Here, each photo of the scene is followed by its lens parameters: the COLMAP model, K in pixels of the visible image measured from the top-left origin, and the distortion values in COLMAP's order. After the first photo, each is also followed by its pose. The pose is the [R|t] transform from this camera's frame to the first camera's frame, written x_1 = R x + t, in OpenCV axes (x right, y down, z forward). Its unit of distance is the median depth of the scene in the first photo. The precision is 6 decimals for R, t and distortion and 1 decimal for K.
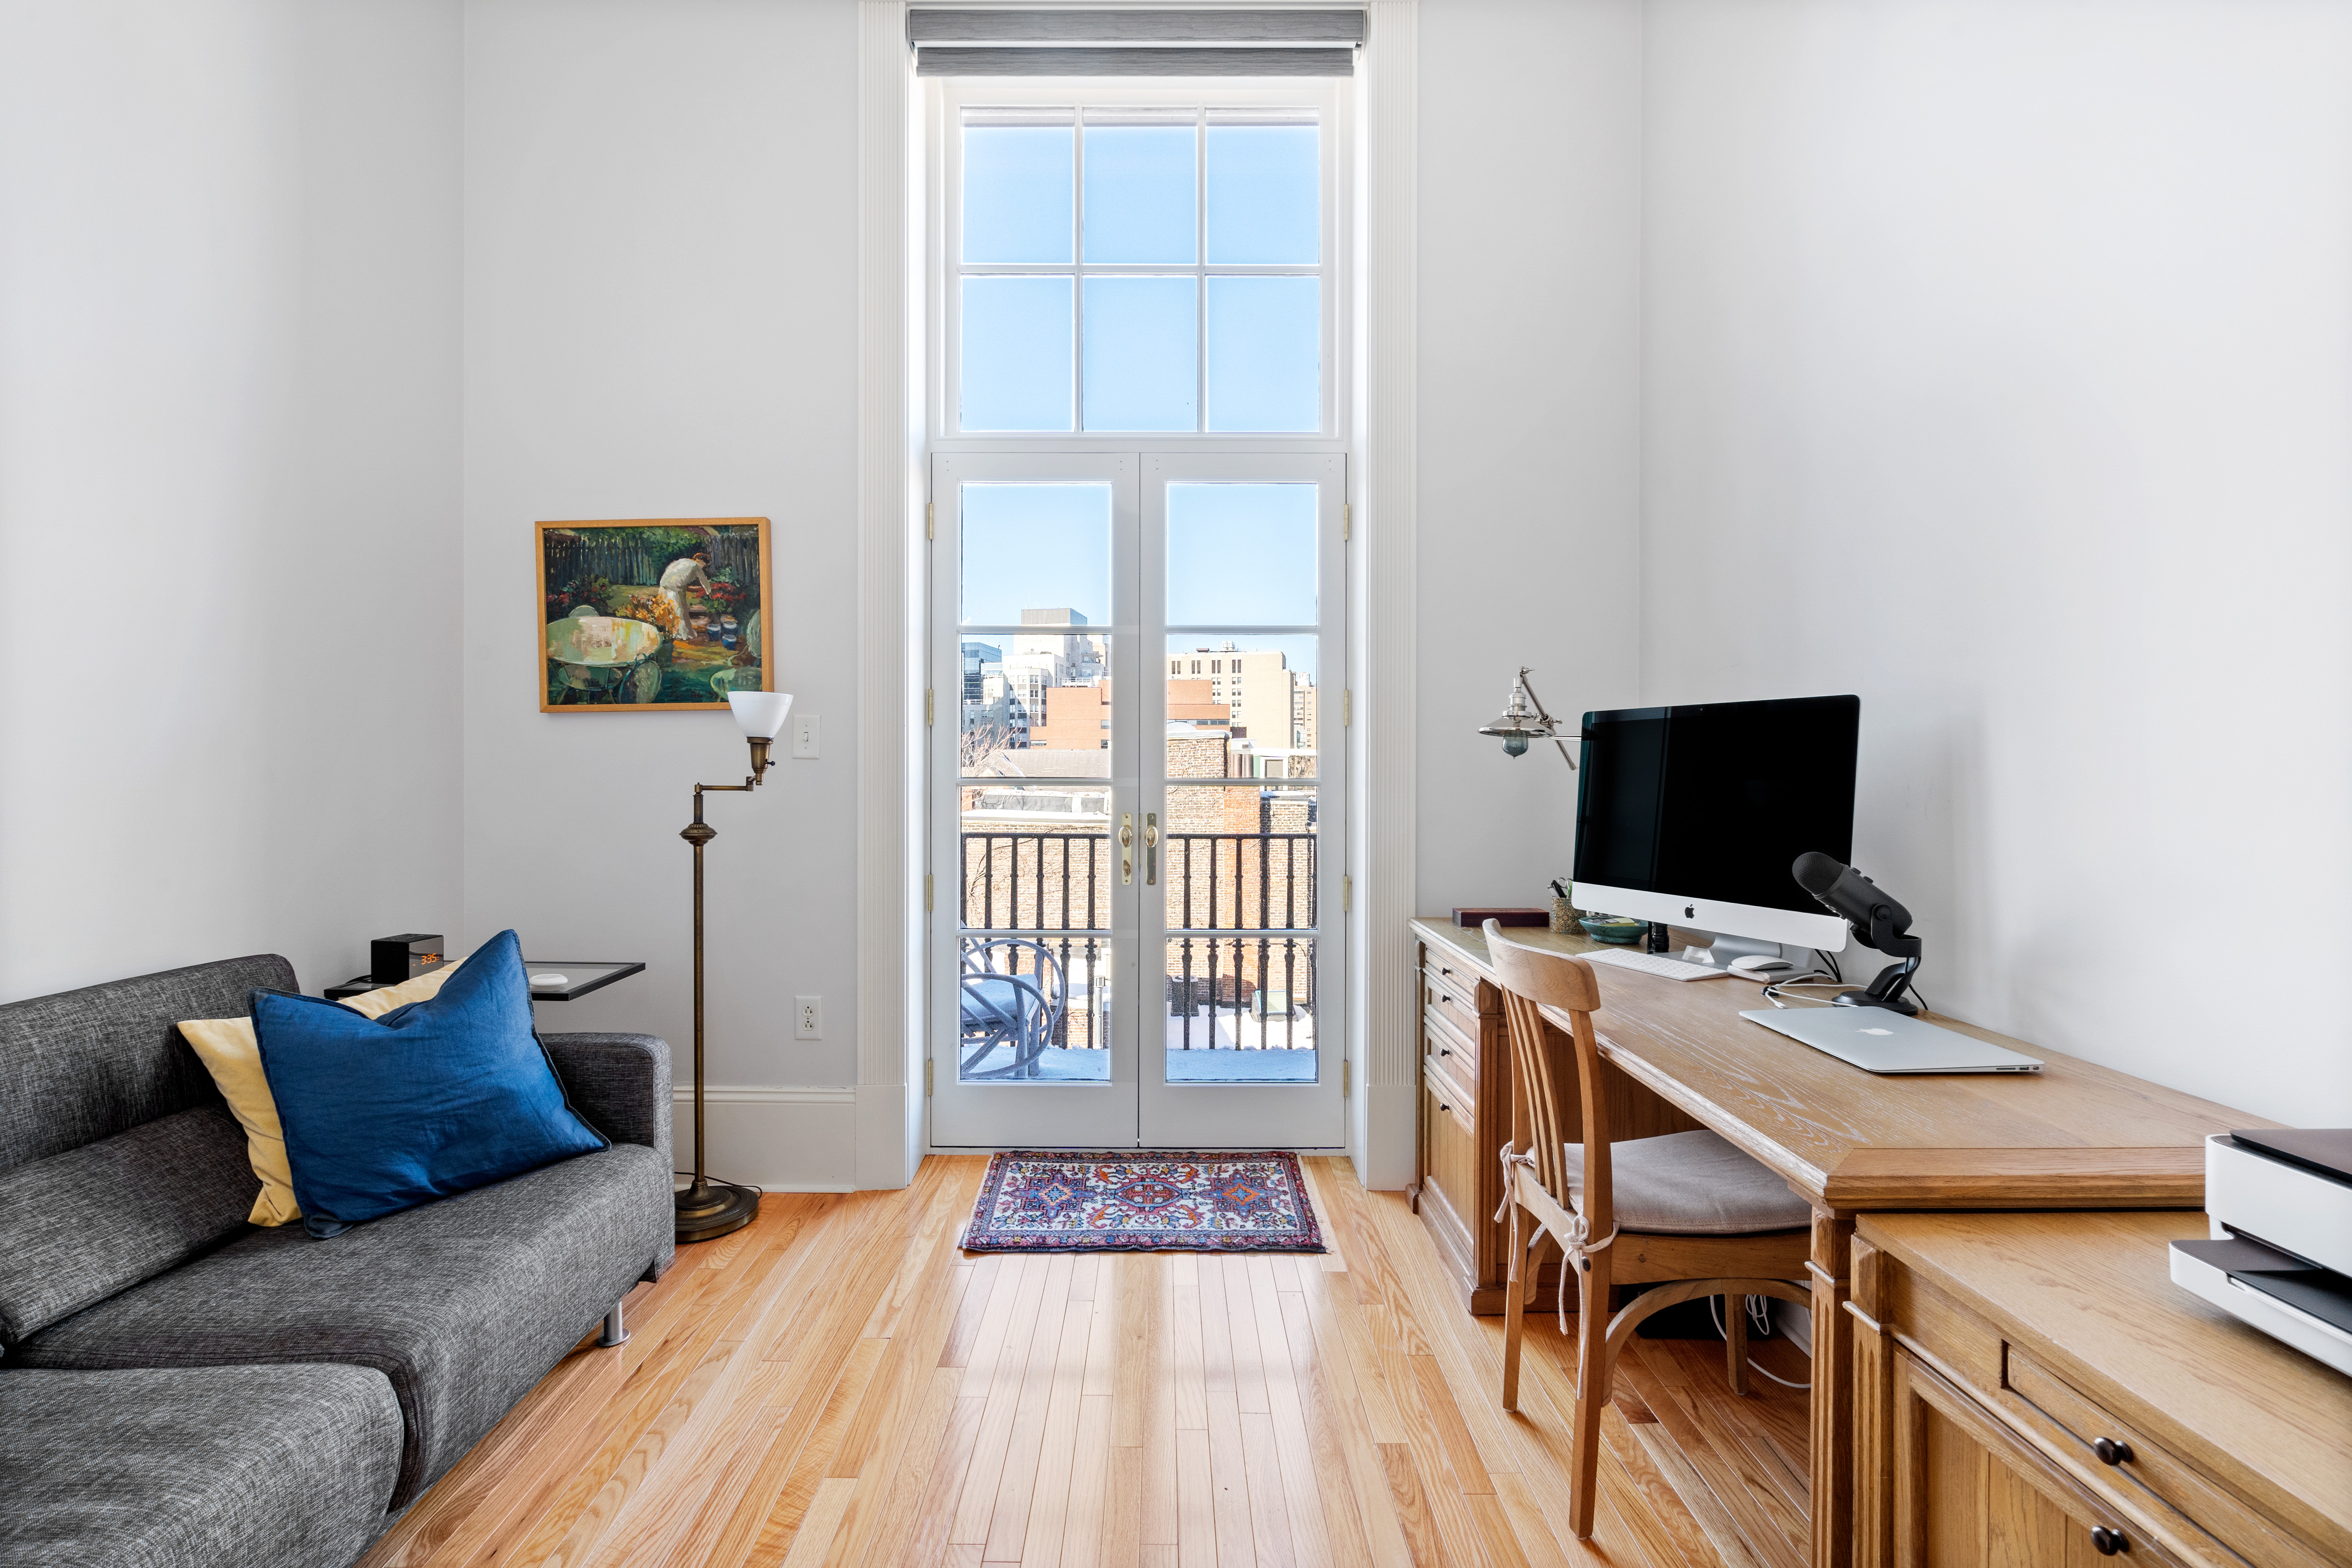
lens RADIAL K [[1071.7, 0, 1167.2], [0, 1071.7, 773.0], [0, 0, 1]] dist [-0.004549, 0.002497]
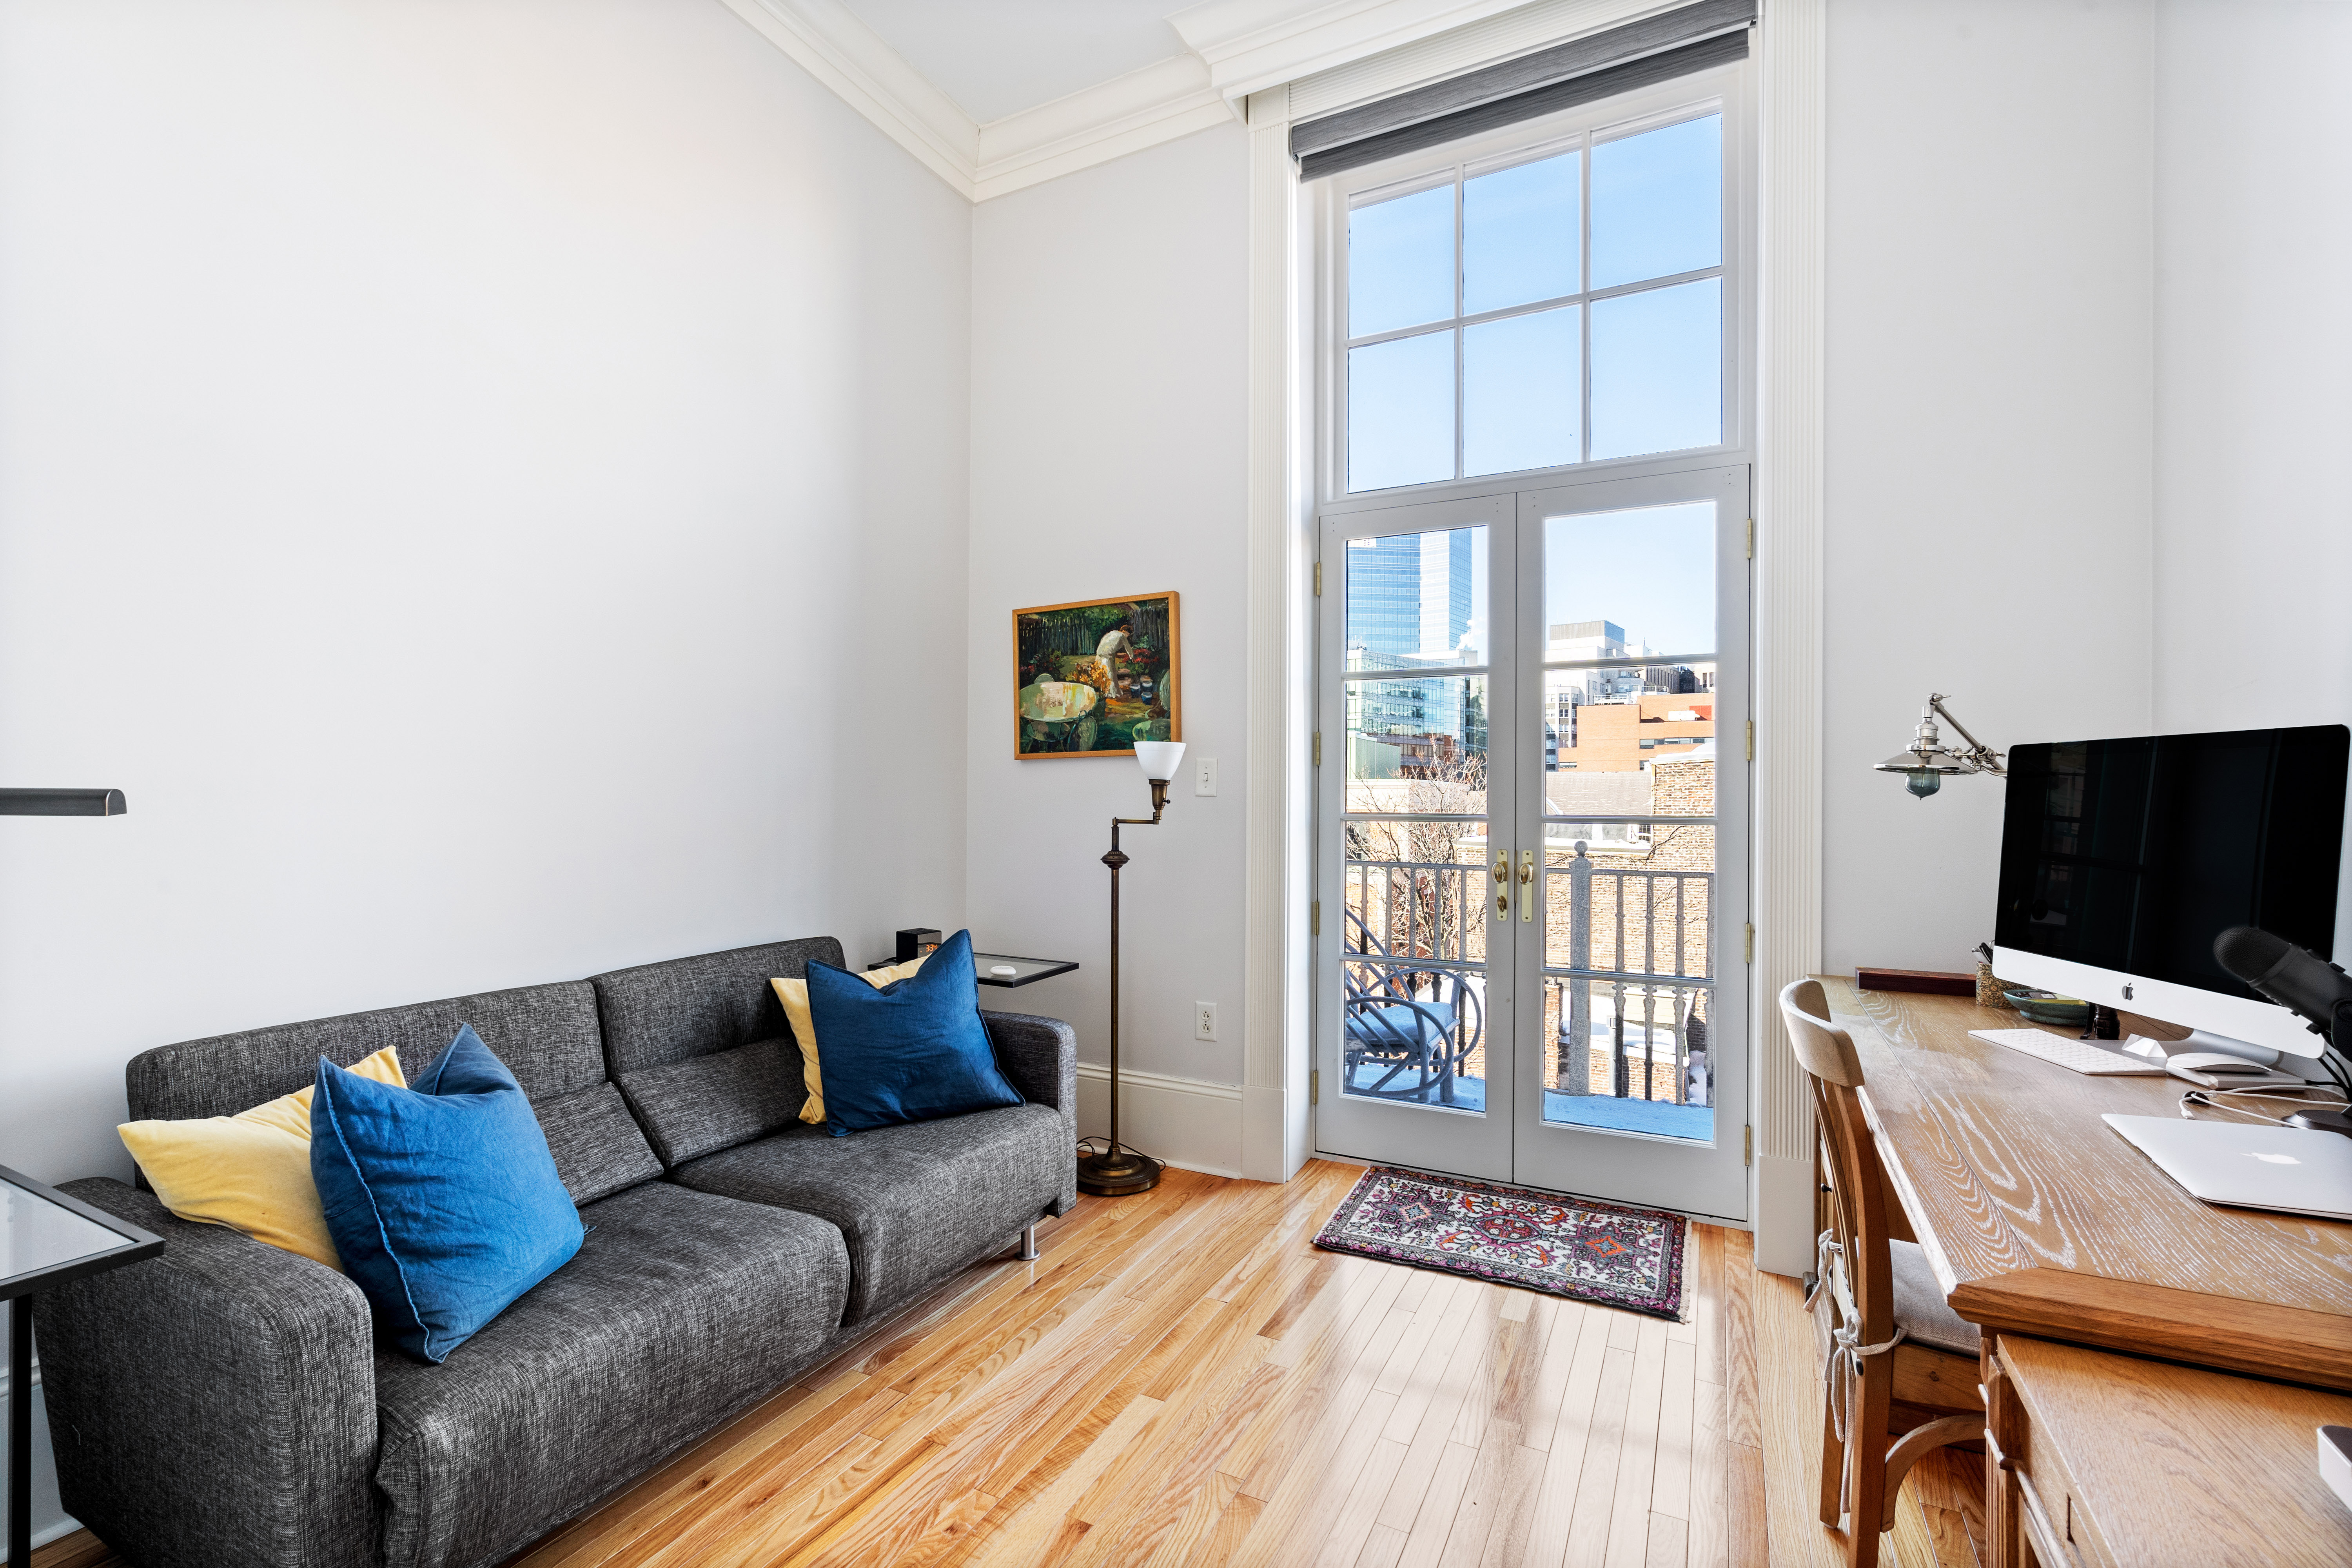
lens RADIAL K [[1071.7, 0, 1172.7], [0, 1071.7, 782.6], [0, 0, 1]] dist [-0.004549, 0.002497]
pose [[0.888002, -0.004433, -0.459819, 0.190294], [-0.001342, 0.999924, -0.012231, -0.016306], [0.459838, 0.011478, 0.887929, -0.051493]]
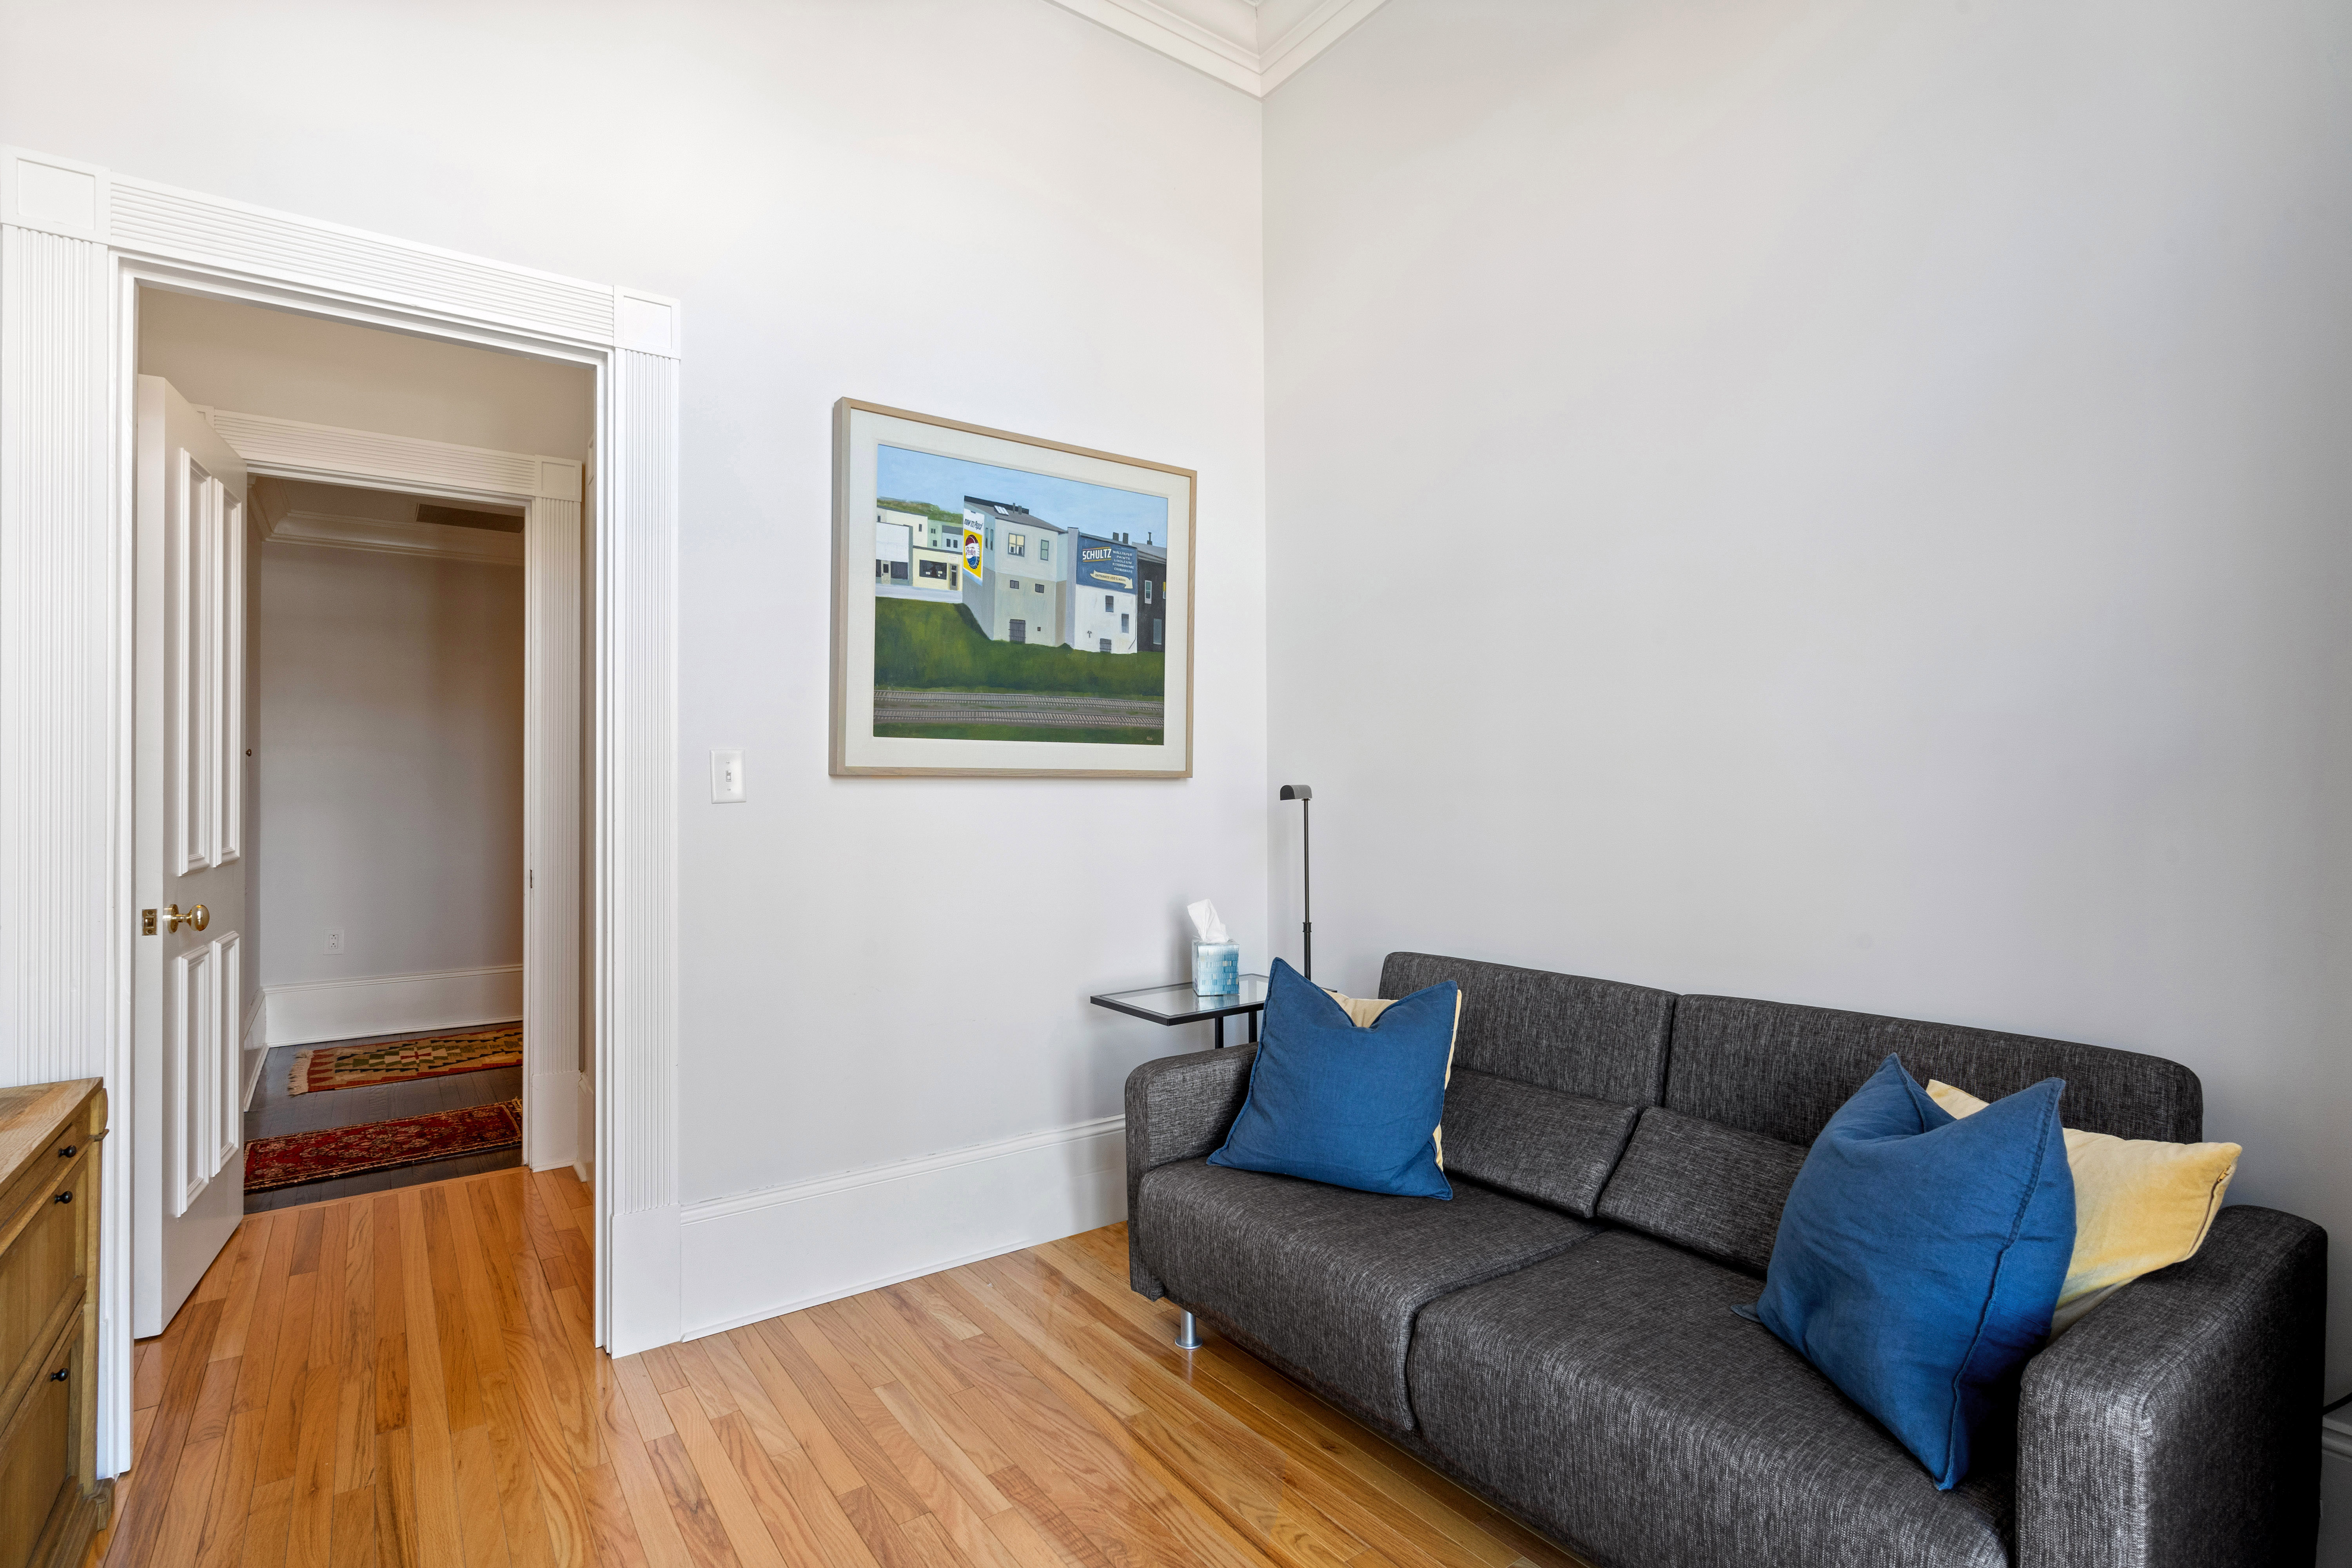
lens RADIAL K [[1071.7, 0, 1166.5], [0, 1071.7, 786.6], [0, 0, 1]] dist [-0.004549, 0.002497]
pose [[-0.812190, -0.003984, -0.583379, 0.109538], [0.005024, 0.999892, -0.013823, -0.006630], [0.583371, -0.014157, -0.812082, 1.009889]]
